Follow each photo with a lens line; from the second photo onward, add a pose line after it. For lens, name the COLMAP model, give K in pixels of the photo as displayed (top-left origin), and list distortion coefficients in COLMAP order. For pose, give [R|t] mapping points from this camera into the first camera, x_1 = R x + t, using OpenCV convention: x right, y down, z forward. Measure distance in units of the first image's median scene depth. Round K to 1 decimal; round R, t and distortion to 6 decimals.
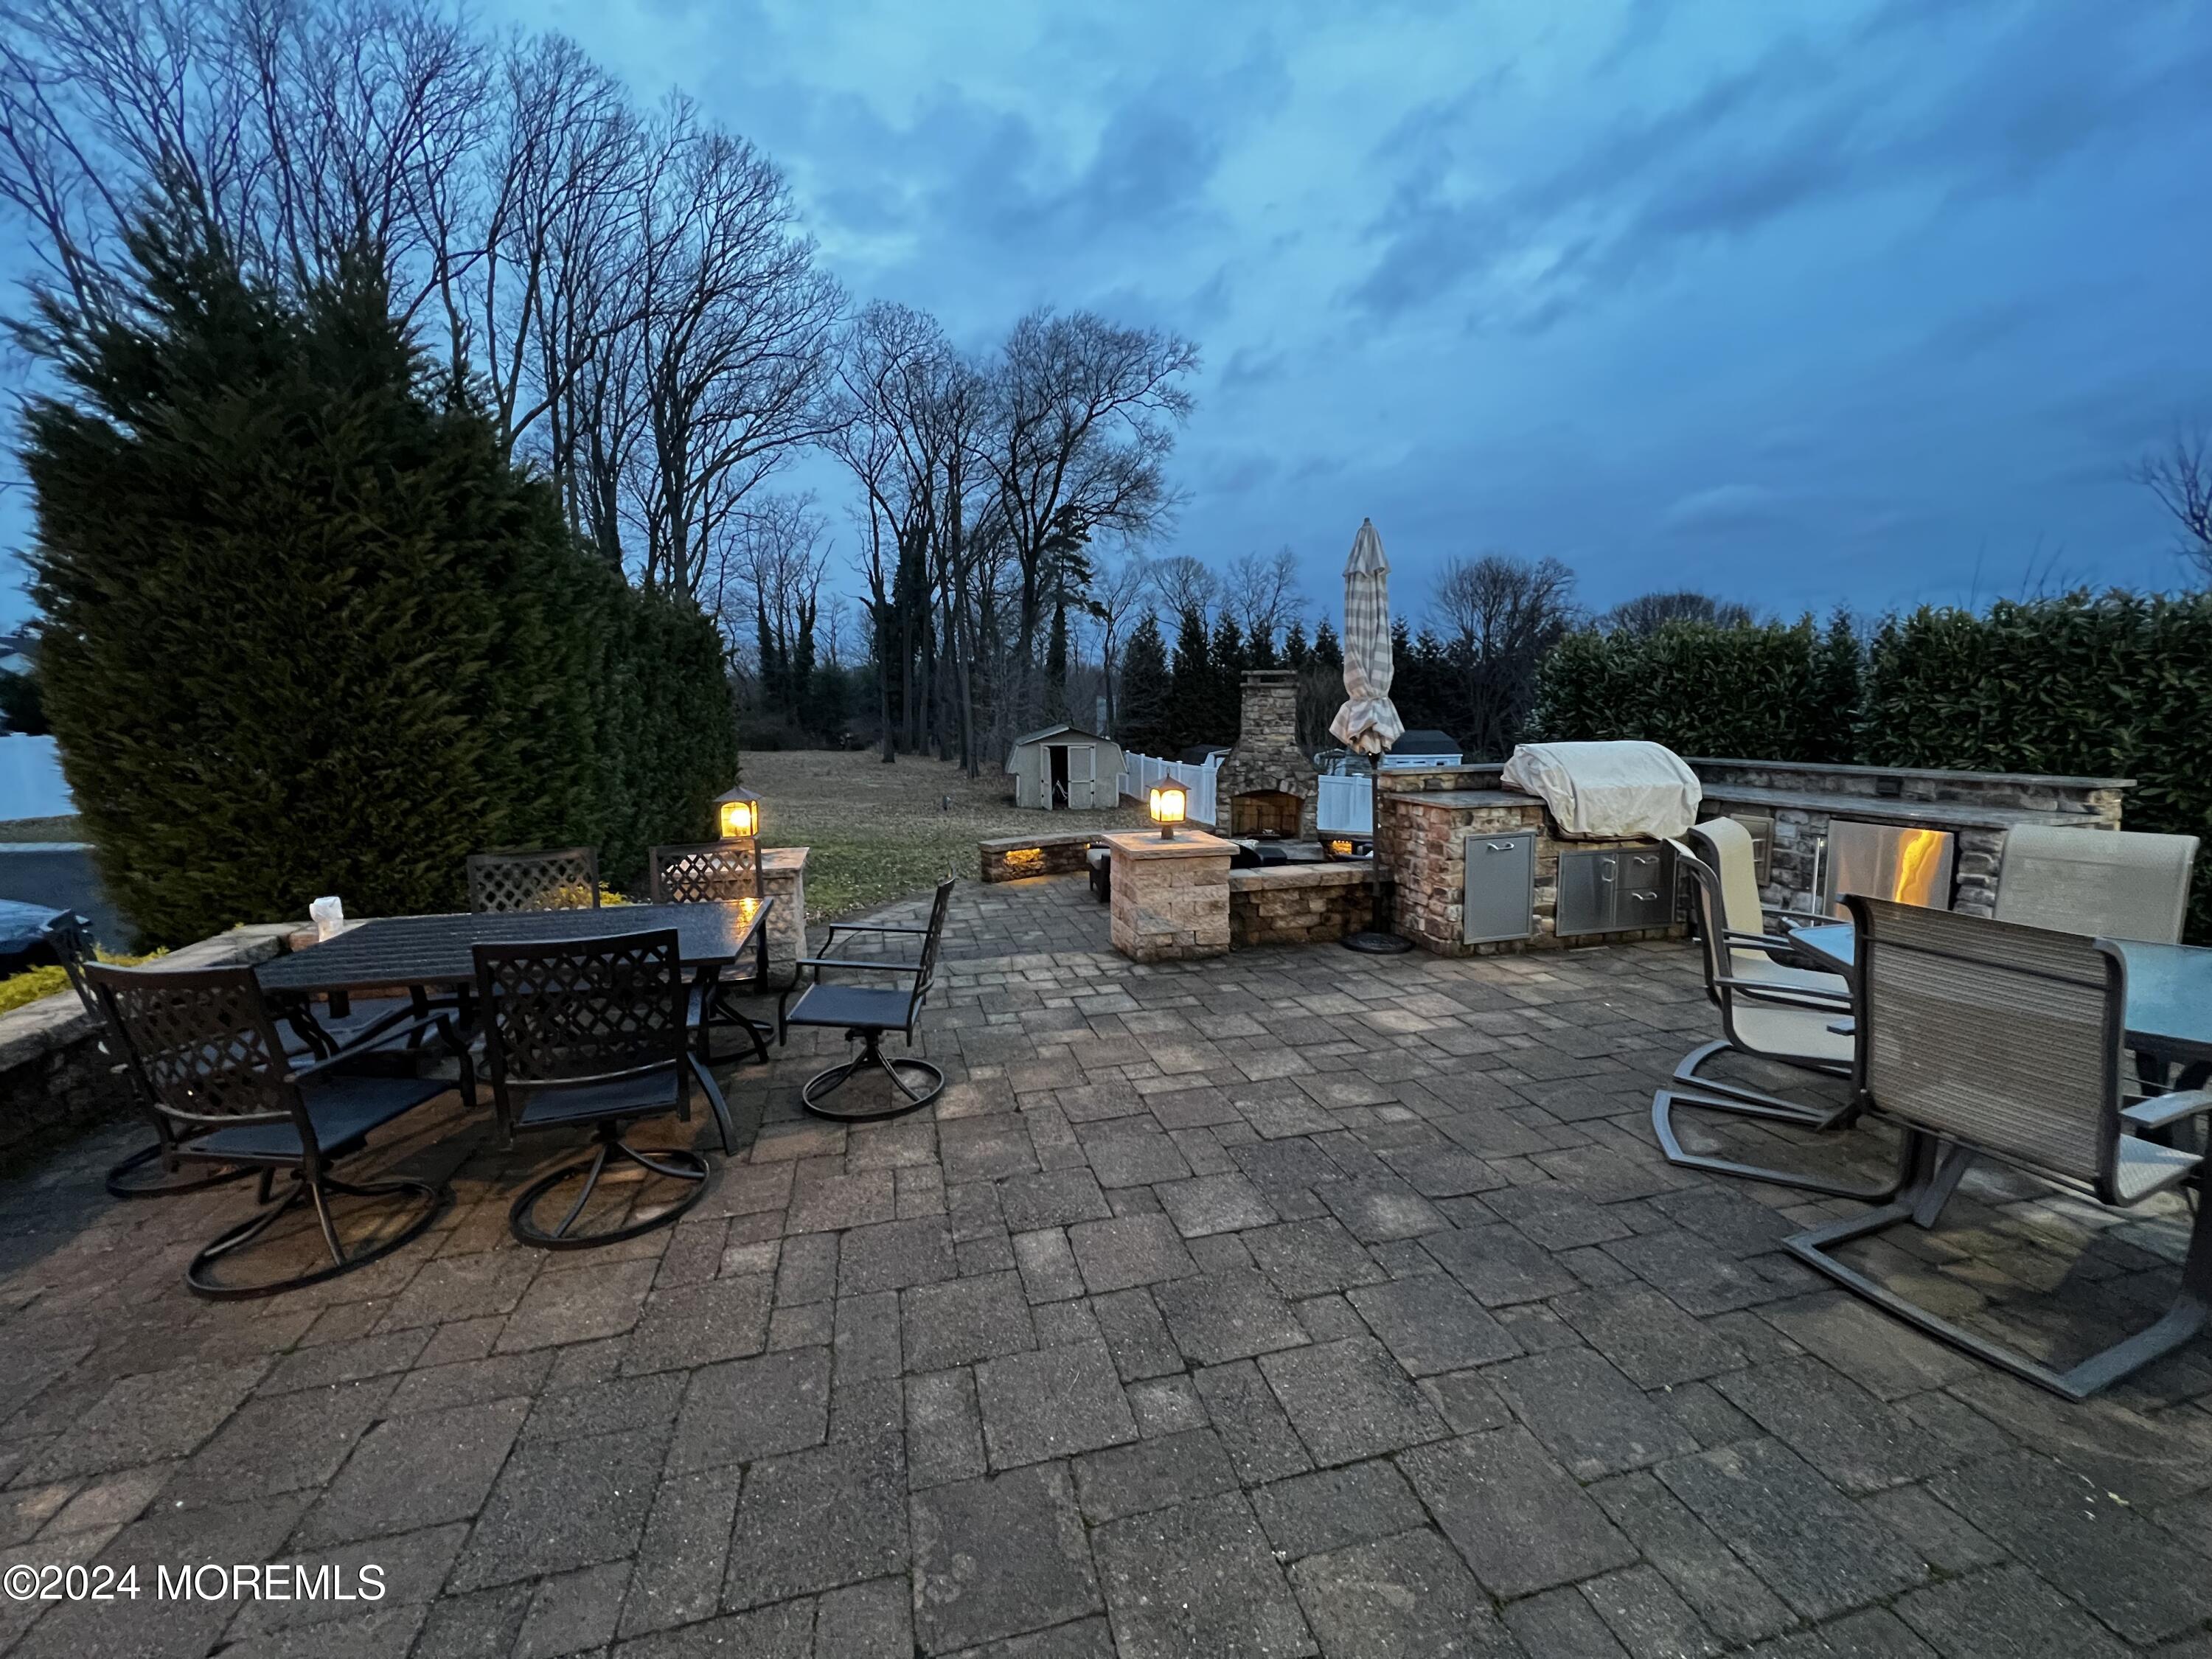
lens RADIAL K [[886.6, 0, 1108.6], [0, 886.6, 824.9], [0, 0, 1]] dist [0.000820, 0.000100]
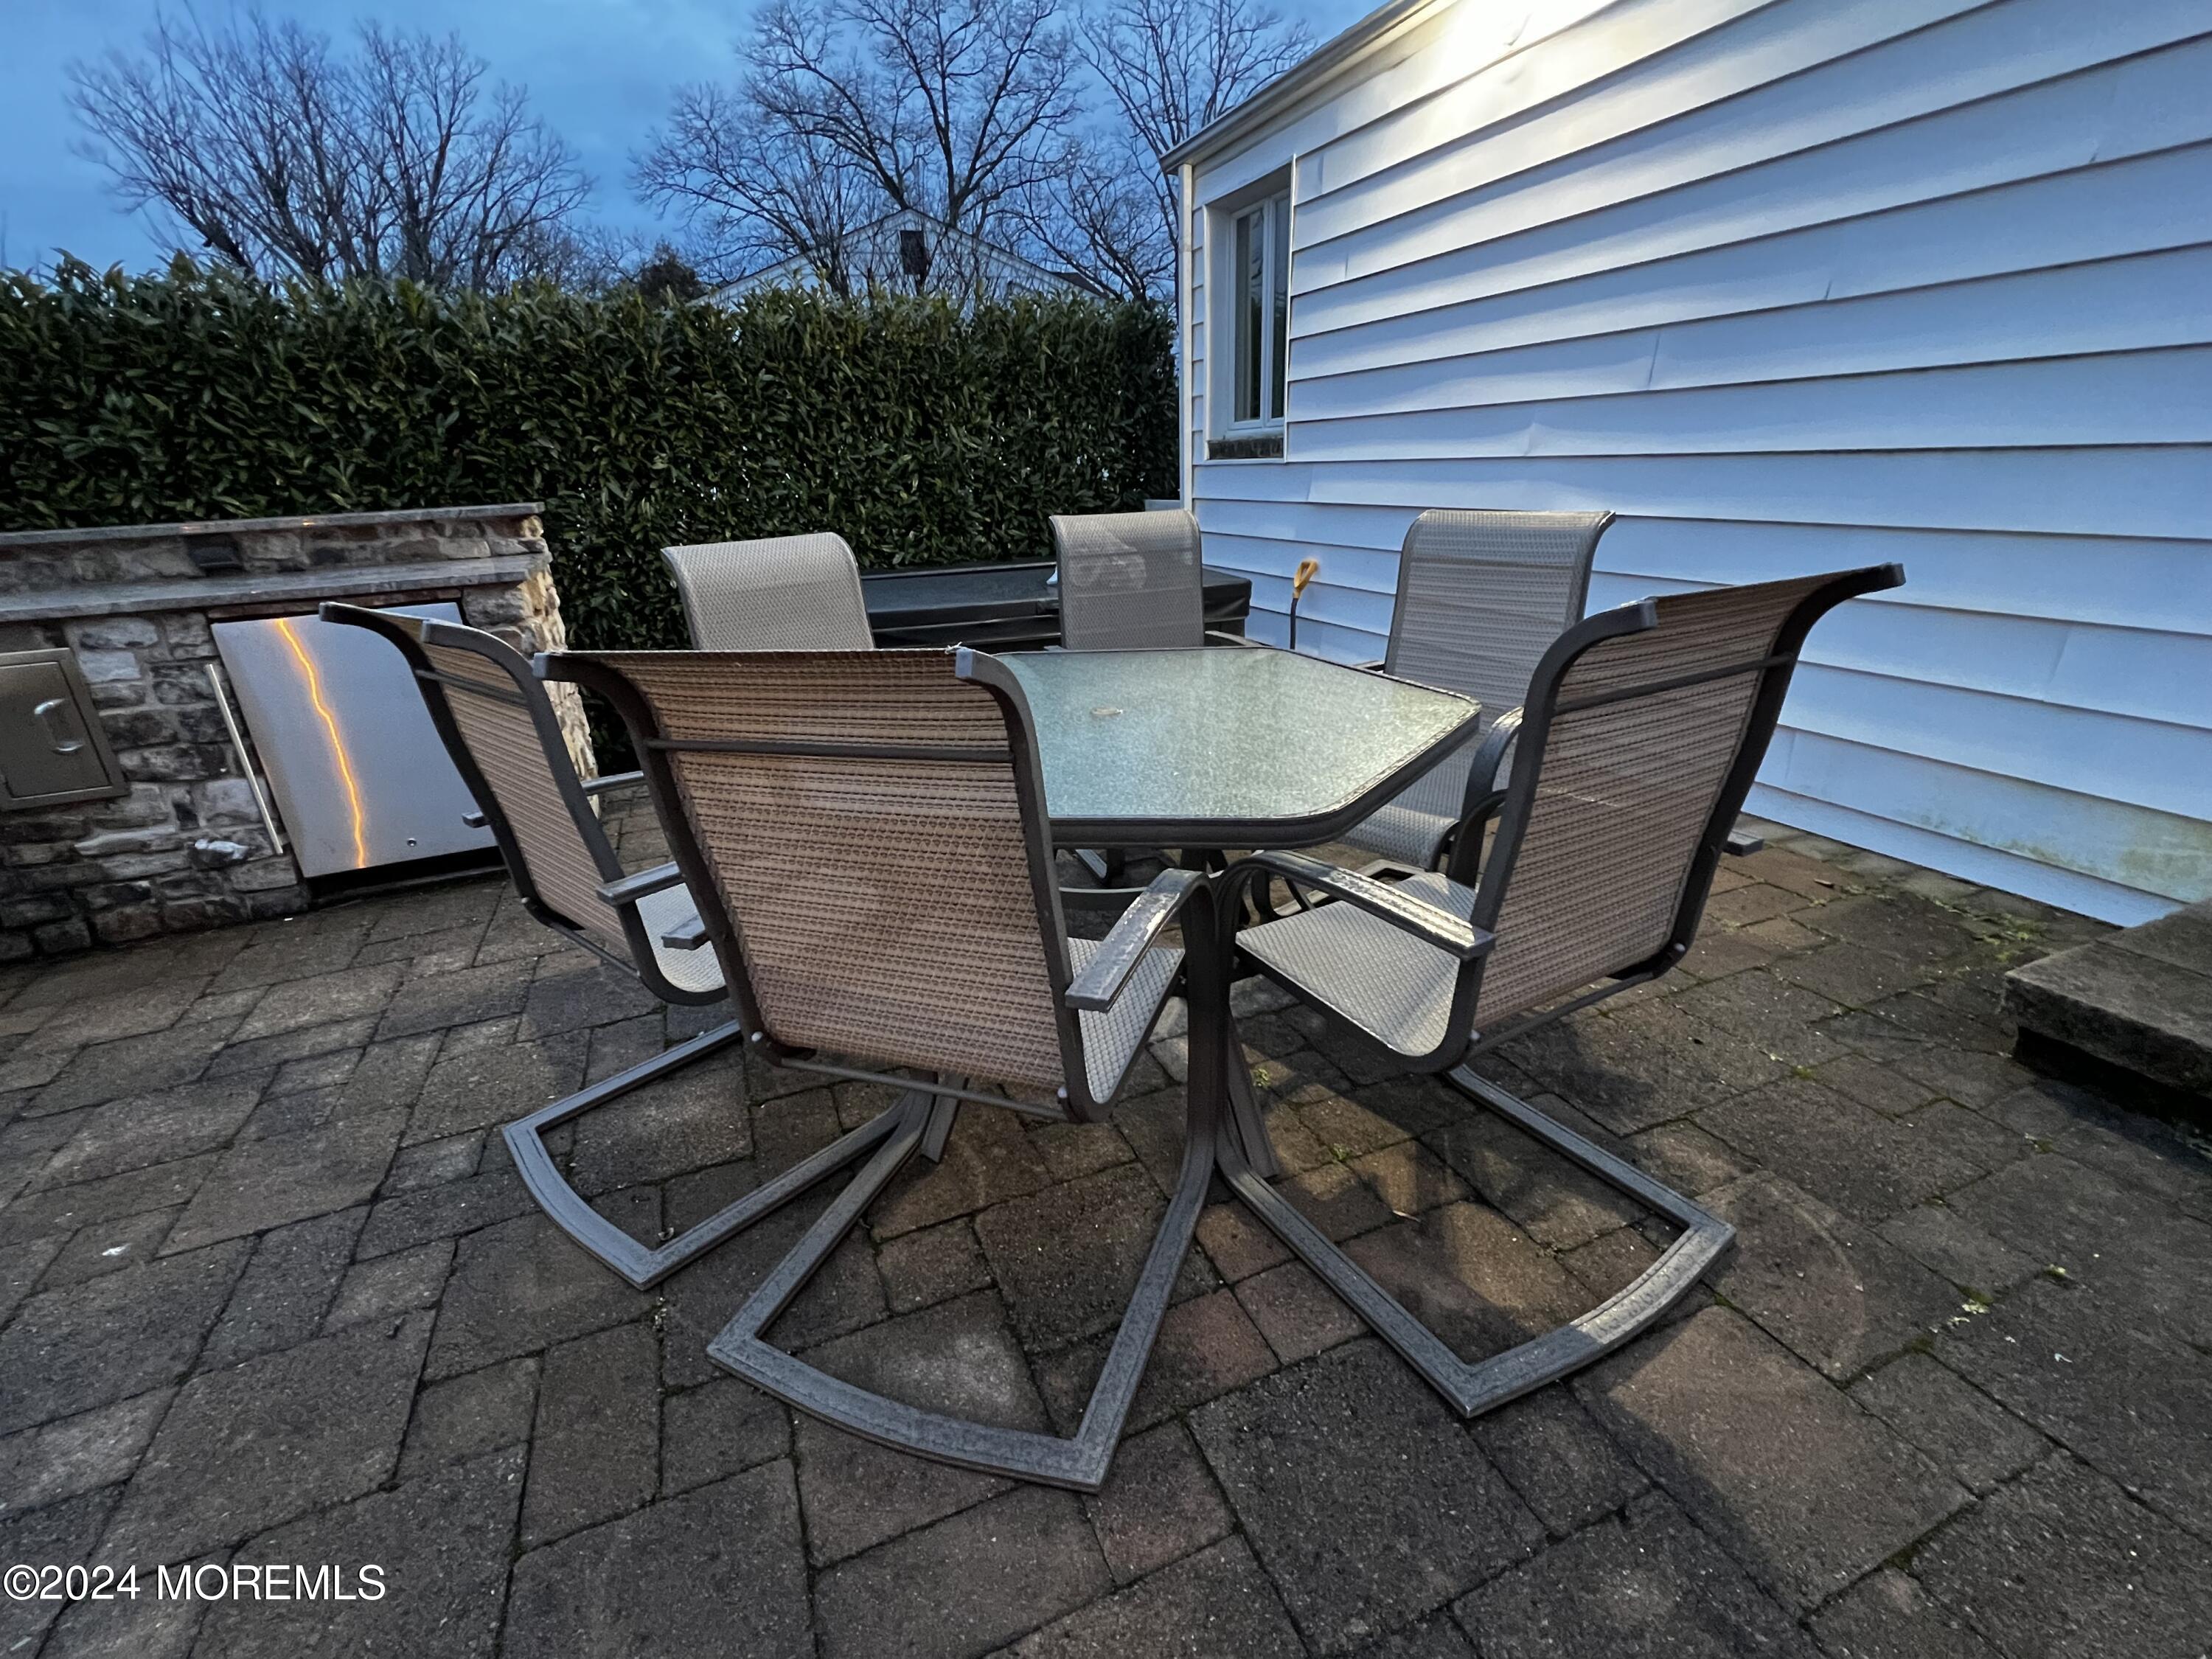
lens RADIAL K [[973.8, 0, 1094.0], [0, 973.8, 823.7], [0, 0, 1]] dist [-0.002666, 0.000223]
pose [[-0.130930, -0.334367, 0.933304, 0.141646], [0.173701, 0.919108, 0.353649, -0.006208], [-0.976056, 0.208419, -0.062259, 0.391501]]
